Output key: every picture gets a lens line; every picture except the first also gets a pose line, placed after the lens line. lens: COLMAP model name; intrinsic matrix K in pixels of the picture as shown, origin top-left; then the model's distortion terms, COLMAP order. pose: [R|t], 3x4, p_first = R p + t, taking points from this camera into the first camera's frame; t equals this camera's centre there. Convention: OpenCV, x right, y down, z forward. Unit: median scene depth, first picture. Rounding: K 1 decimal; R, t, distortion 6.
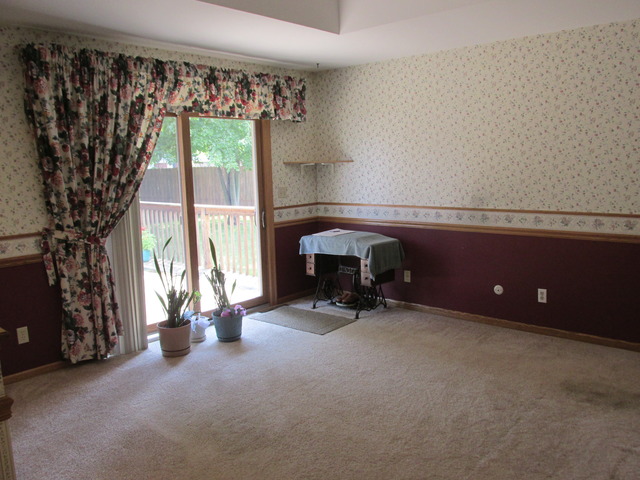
lens RADIAL K [[528.4, 0, 326.5], [0, 528.4, 240.7], [0, 0, 1]] dist [-0.039289, 0.001910]
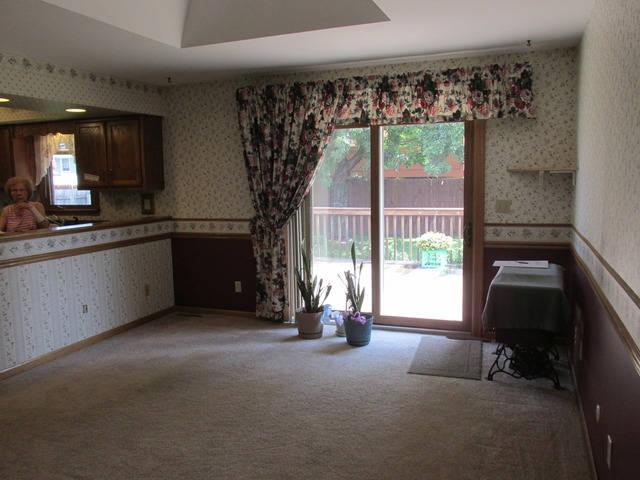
lens RADIAL K [[528.4, 0, 324.4], [0, 528.4, 242.9], [0, 0, 1]] dist [-0.039289, 0.001910]
pose [[0.346193, 0.130934, -0.928981, 0.802987], [-0.130492, 0.987308, 0.090526, -0.100167], [0.929044, 0.089885, 0.358885, 0.622907]]
